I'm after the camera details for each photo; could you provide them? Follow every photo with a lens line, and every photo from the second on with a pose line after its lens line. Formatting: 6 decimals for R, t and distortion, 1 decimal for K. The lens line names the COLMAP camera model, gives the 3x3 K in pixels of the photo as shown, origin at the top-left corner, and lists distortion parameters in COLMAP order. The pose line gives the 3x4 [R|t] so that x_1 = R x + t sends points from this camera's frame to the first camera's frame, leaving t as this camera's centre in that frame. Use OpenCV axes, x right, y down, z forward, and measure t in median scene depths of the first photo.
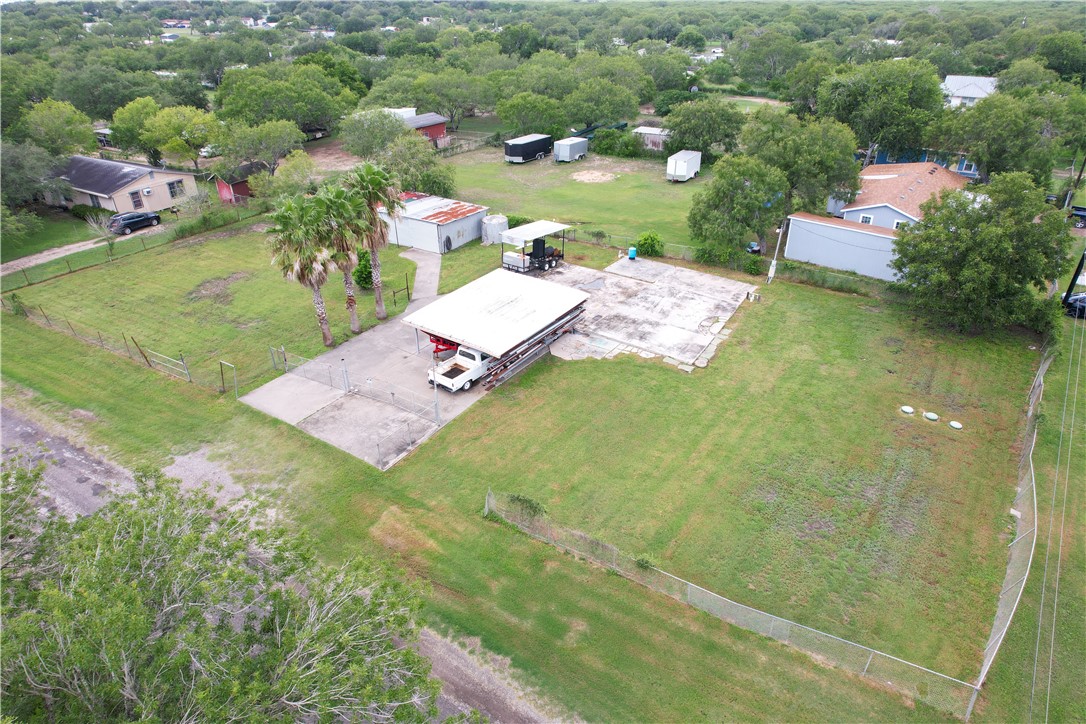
lens RADIAL K [[685.5, 0, 544.9], [0, 685.5, 372.8], [0, 0, 1]] dist [-0.068615, 0.057075]
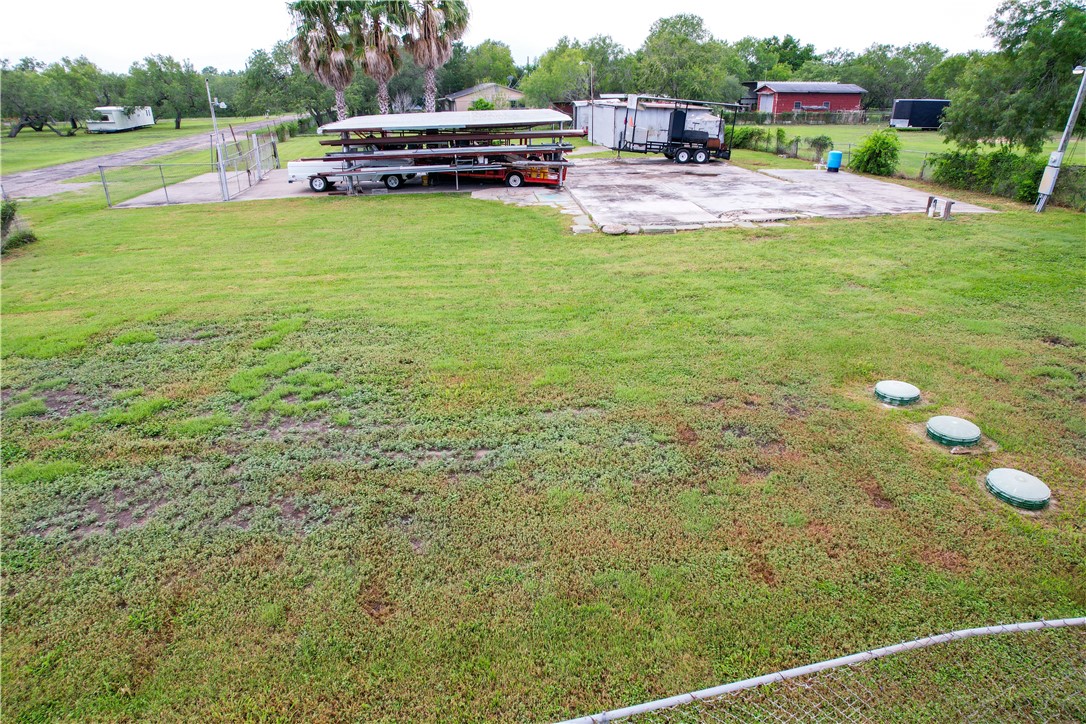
lens RADIAL K [[685.5, 0, 544.9], [0, 685.5, 372.8], [0, 0, 1]] dist [-0.068615, 0.057075]
pose [[0.659637, 0.301546, -0.688440, 0.569749], [-0.380327, 0.923974, 0.040298, 0.080877], [0.648252, 0.235250, 0.724173, 0.660067]]
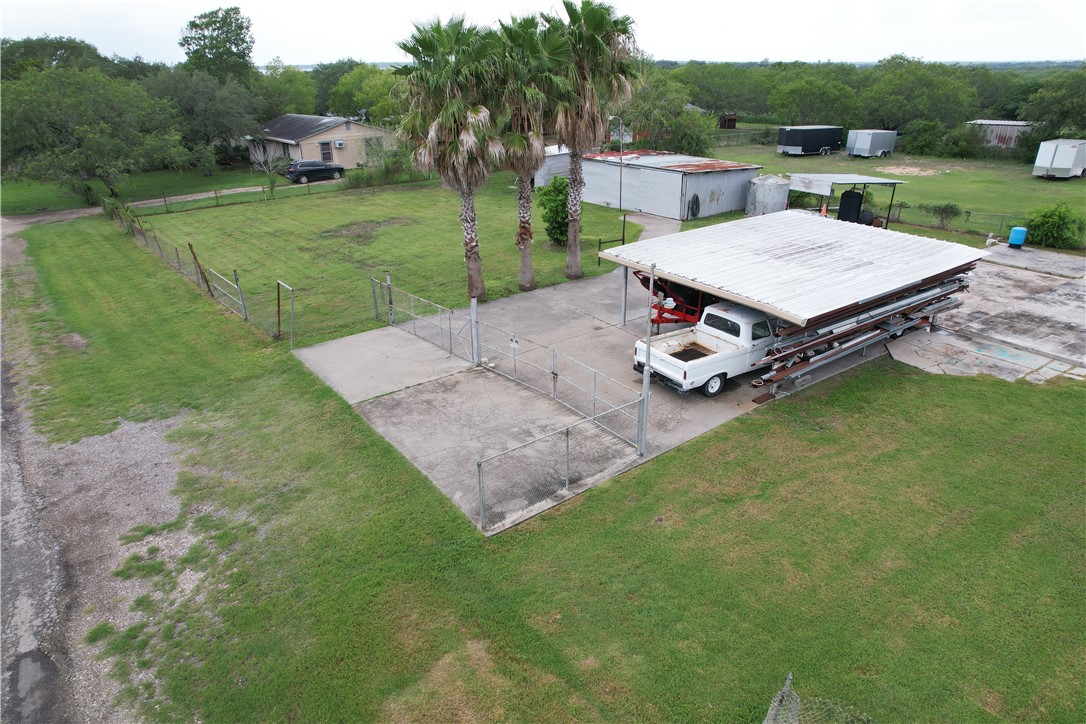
lens RADIAL K [[685.5, 0, 544.9], [0, 685.5, 372.8], [0, 0, 1]] dist [-0.068615, 0.057075]
pose [[0.942057, 0.135747, -0.306760, -0.078318], [-0.166538, 0.983070, -0.076412, 0.062281], [0.291194, 0.123071, 0.948715, 0.511152]]
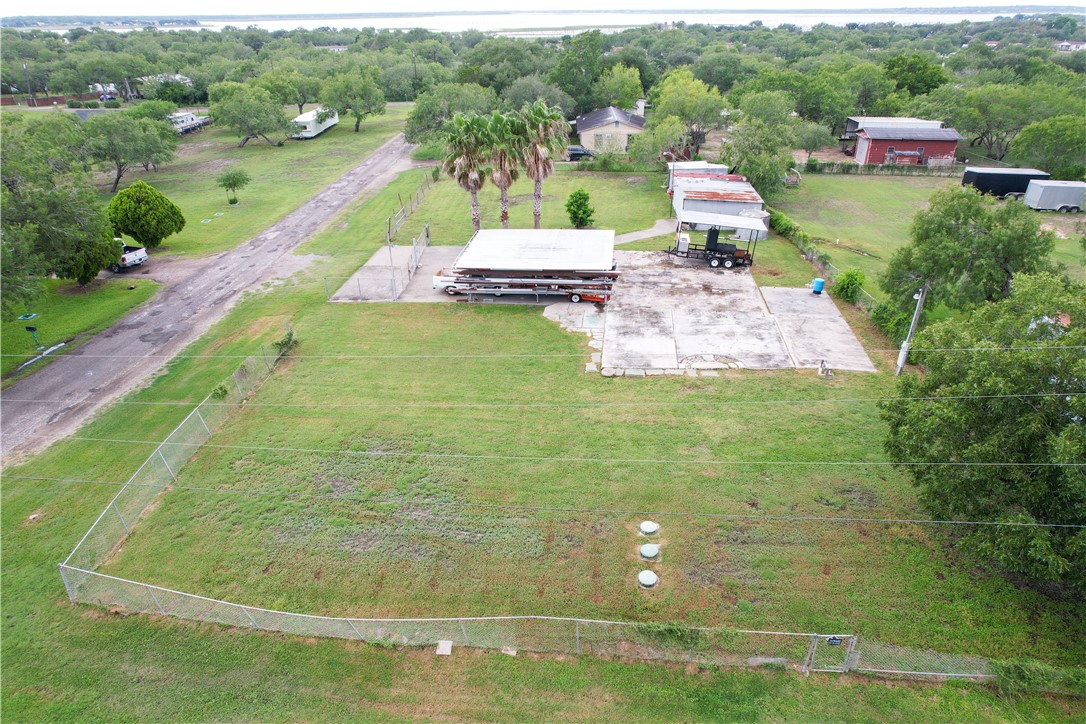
lens RADIAL K [[685.5, 0, 544.9], [0, 685.5, 372.8], [0, 0, 1]] dist [-0.068615, 0.057075]
pose [[0.481216, 0.415455, -0.771899, 0.848231], [-0.438976, 0.876403, 0.198035, -0.145904], [0.758769, 0.243548, 0.604114, 0.454540]]
